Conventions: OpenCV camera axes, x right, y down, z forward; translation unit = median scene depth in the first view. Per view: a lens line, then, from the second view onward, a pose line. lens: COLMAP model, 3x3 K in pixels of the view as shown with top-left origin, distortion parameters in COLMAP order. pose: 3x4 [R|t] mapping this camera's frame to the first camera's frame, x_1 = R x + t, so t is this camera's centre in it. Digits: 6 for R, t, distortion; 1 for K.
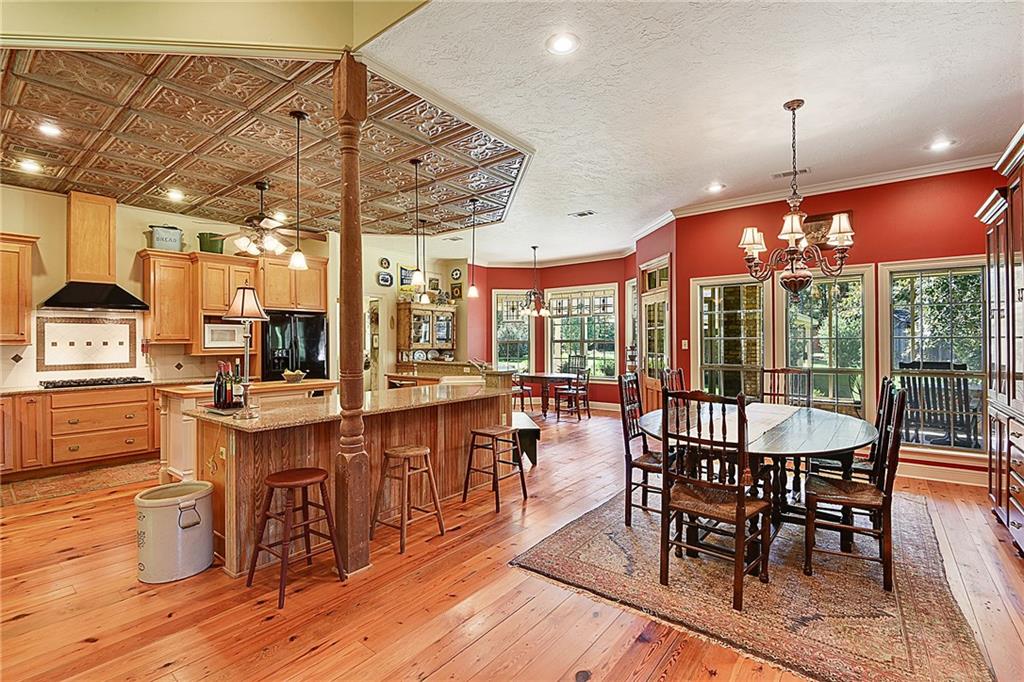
lens RADIAL K [[467.4, 0, 522.0], [0, 467.4, 338.4], [0, 0, 1]] dist [-0.034805, -0.003515]
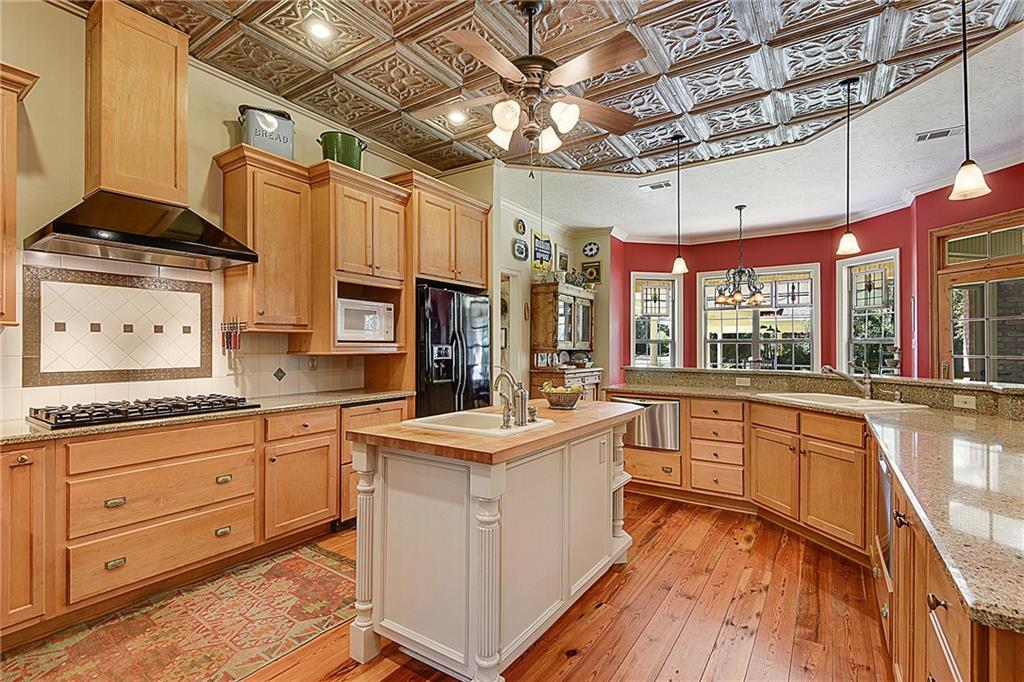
lens RADIAL K [[467.4, 0, 501.4], [0, 467.4, 344.9], [0, 0, 1]] dist [-0.034805, -0.003515]
pose [[0.999337, 0.007866, 0.035538, -0.520551], [-0.007938, 0.999967, 0.001873, 0.023192], [-0.035522, -0.002154, 0.999367, 0.445849]]
